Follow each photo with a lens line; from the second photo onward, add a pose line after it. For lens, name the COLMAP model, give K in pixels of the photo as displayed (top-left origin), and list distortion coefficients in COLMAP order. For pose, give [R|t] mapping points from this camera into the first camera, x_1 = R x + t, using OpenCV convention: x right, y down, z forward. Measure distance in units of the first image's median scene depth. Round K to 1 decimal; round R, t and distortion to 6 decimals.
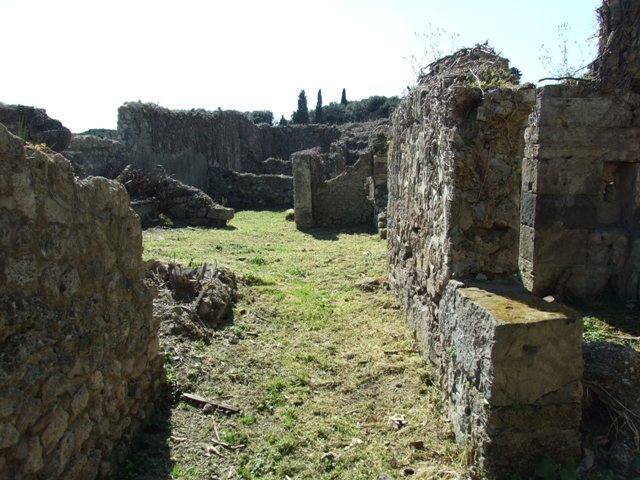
lens RADIAL K [[517.0, 0, 314.6], [0, 517.0, 236.2], [0, 0, 1]] dist [-0.059345, 0.056669]
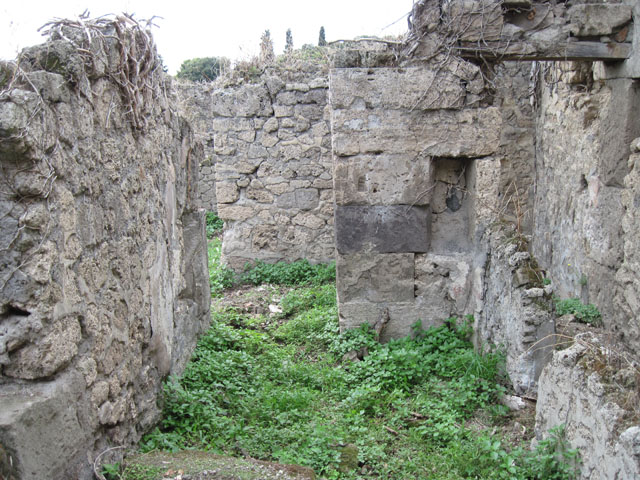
lens RADIAL K [[669.6, 0, 317.4], [0, 669.6, 243.3], [0, 0, 1]] dist [-0.105976, 0.000000]
pose [[0.998998, -0.021481, 0.039276, 0.395296], [0.019962, 0.999053, 0.038655, -0.070325], [-0.040069, -0.037832, 0.998480, 0.087495]]
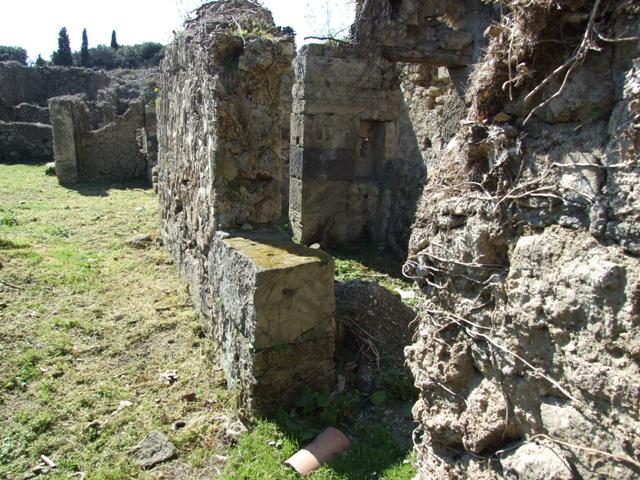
lens RADIAL K [[517.0, 0, 321.5], [0, 517.0, 237.3], [0, 0, 1]] dist [-0.059345, 0.056669]
pose [[0.909334, -0.050690, 0.412969, 0.019261], [0.013833, 0.995685, 0.091756, 0.004341], [-0.415838, -0.077724, 0.906111, 0.004994]]
